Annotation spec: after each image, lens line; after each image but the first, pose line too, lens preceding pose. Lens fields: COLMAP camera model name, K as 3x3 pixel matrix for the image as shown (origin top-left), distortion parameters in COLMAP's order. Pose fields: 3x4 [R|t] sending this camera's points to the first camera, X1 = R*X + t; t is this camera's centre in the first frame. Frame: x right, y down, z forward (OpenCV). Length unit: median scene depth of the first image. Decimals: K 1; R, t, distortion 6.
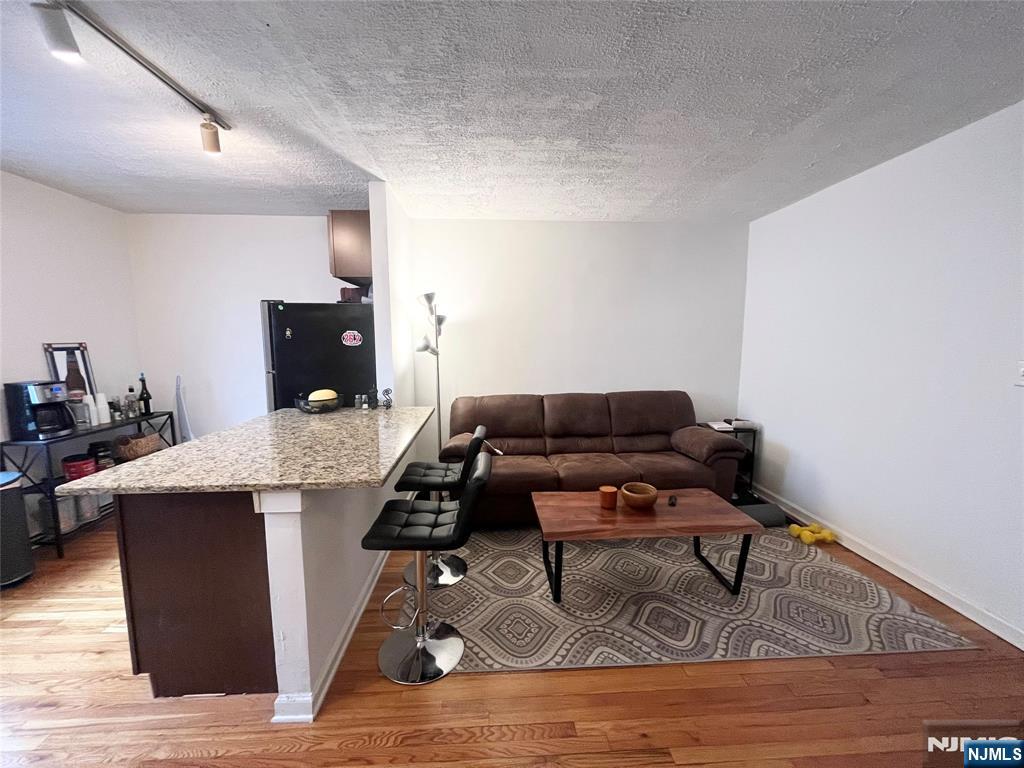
lens RADIAL K [[411.6, 0, 509.2], [0, 411.6, 385.9], [0, 0, 1]] dist [-0.002709, 0.000314]
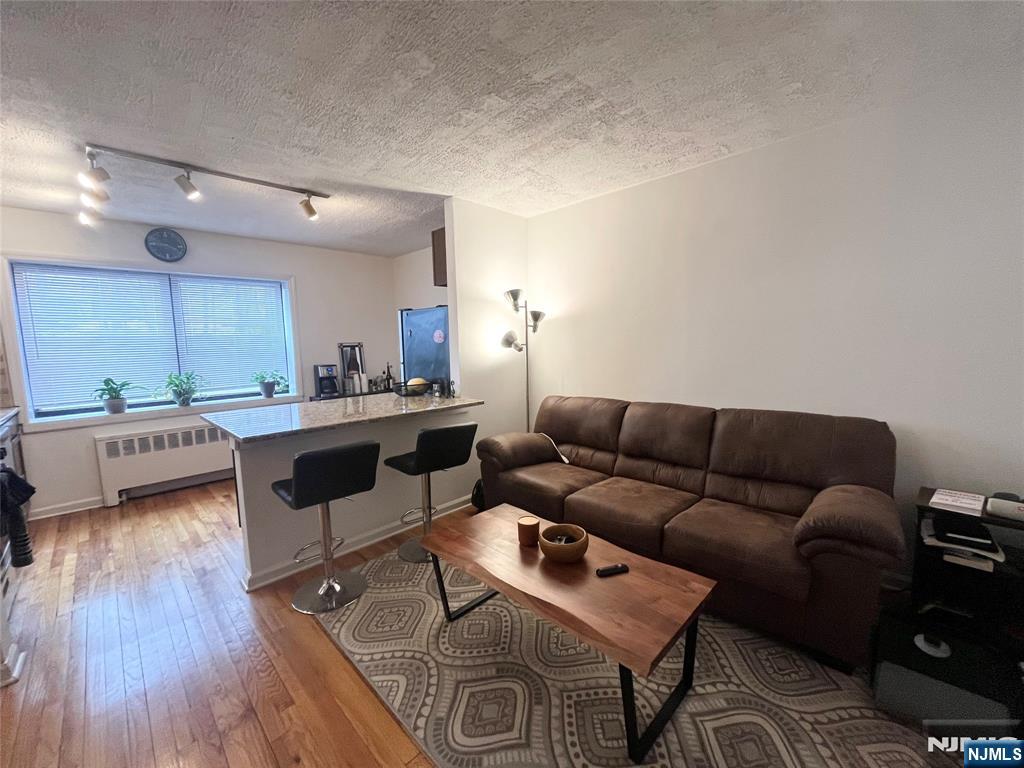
lens RADIAL K [[411.6, 0, 511.1], [0, 411.6, 385.3], [0, 0, 1]] dist [-0.002709, 0.000314]
pose [[0.670955, 0.065490, -0.738600, 0.687887], [-0.064760, 0.997461, 0.029613, -0.025068], [0.738665, 0.027963, 0.673493, 0.383475]]
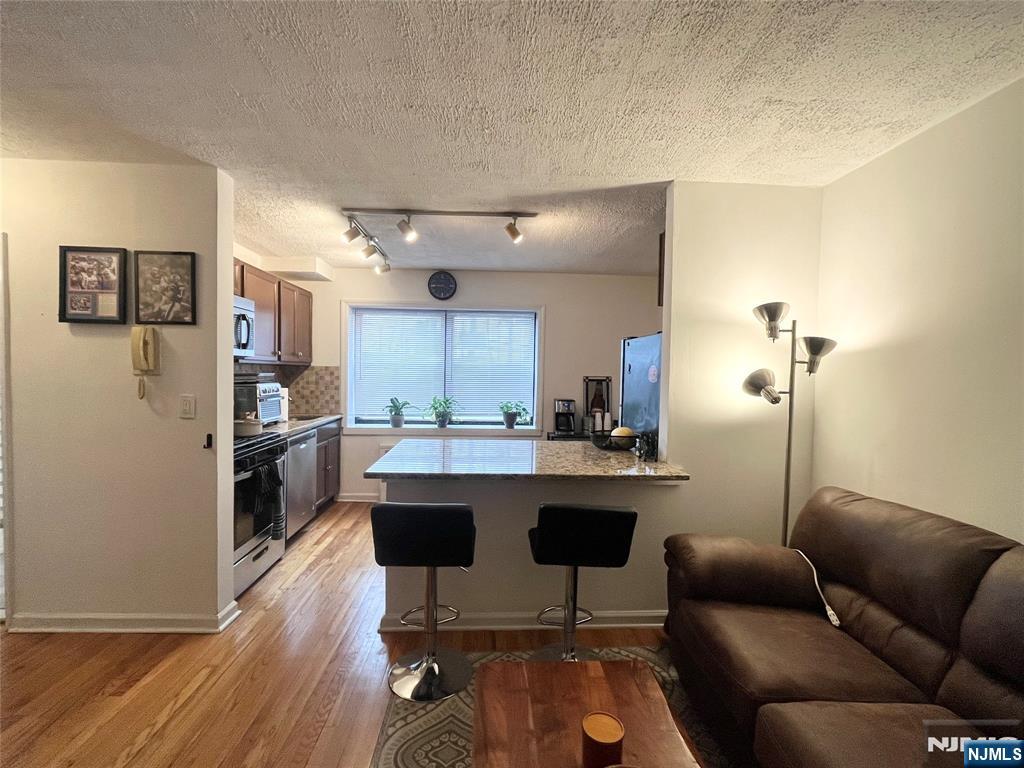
lens RADIAL K [[451.2, 0, 510.6], [0, 451.2, 385.4], [0, 0, 1]] dist [-0.003441, -0.000983]
pose [[-0.000241, 0.028832, -0.999584, 0.605357], [-0.134738, 0.990468, 0.028601, -0.083461], [0.990881, 0.134689, 0.003646, 0.751114]]
